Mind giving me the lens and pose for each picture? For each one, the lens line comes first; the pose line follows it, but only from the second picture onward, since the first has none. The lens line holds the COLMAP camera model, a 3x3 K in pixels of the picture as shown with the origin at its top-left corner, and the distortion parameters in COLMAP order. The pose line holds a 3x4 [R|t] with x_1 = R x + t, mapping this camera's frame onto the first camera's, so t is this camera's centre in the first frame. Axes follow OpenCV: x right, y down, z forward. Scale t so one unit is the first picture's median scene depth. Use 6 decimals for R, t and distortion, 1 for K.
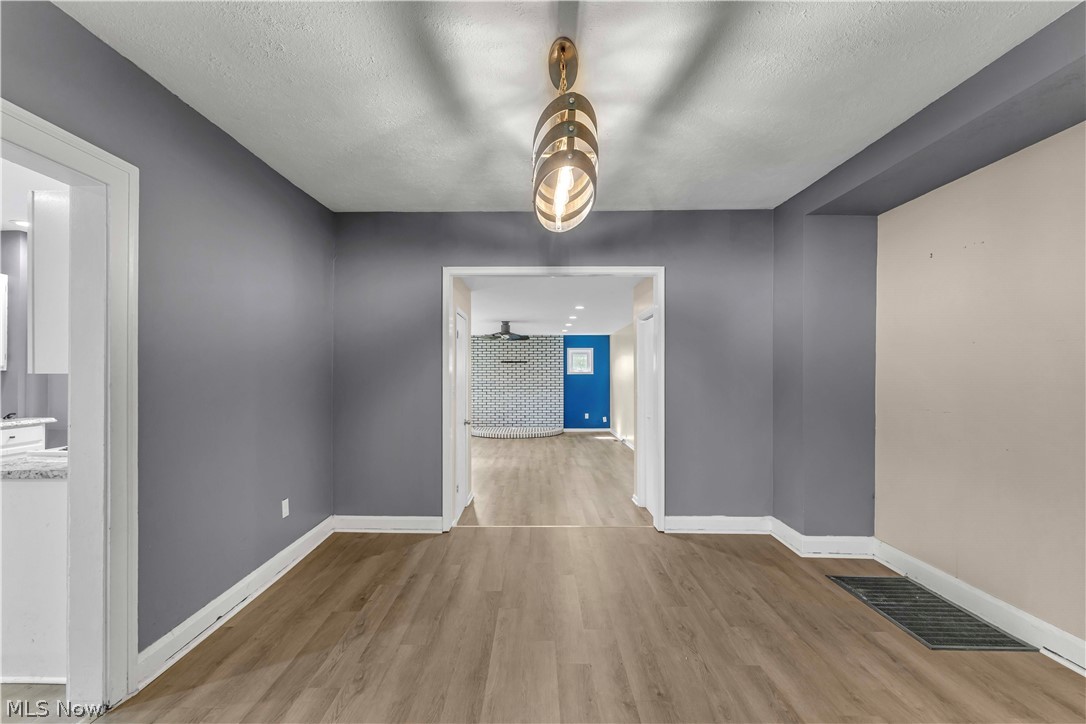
lens RADIAL K [[471.0, 0, 539.5], [0, 471.0, 368.8], [0, 0, 1]] dist [0.005462, -0.001261]
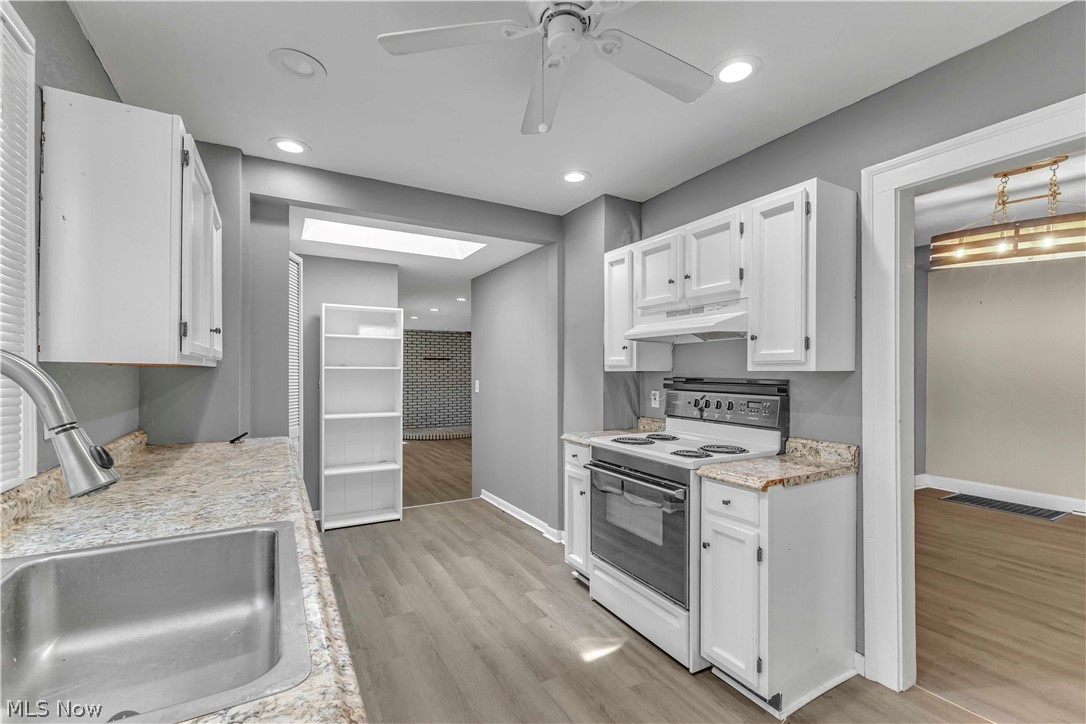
lens RADIAL K [[471.0, 0, 541.5], [0, 471.0, 362.5], [0, 0, 1]] dist [0.005462, -0.001261]
pose [[0.866144, 0.010057, 0.499693, -1.057821], [-0.006056, 0.999935, -0.009629, 0.001154], [-0.499758, 0.005314, 0.866149, 0.227522]]
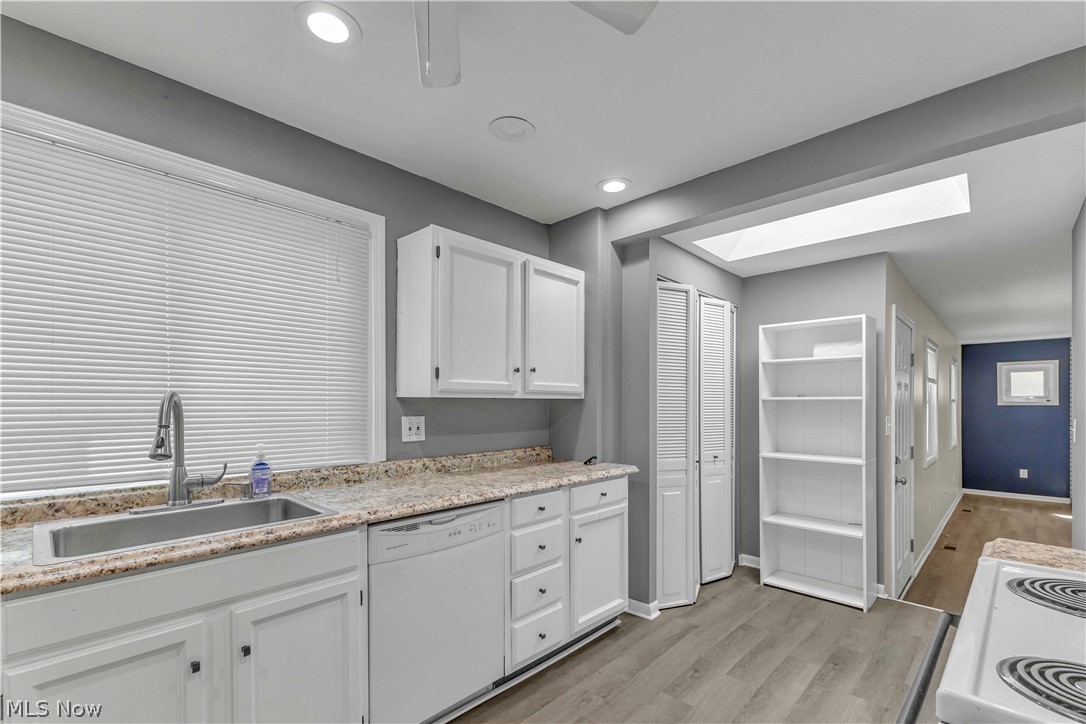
lens RADIAL K [[478.0, 0, 539.5], [0, 478.0, 399.4], [0, 0, 1]] dist [0.001727, 0.000029]
pose [[0.718607, -0.010450, -0.695338, -0.637299], [0.009854, 0.999940, -0.004845, 0.007066], [0.695347, -0.003371, 0.718666, 0.394631]]
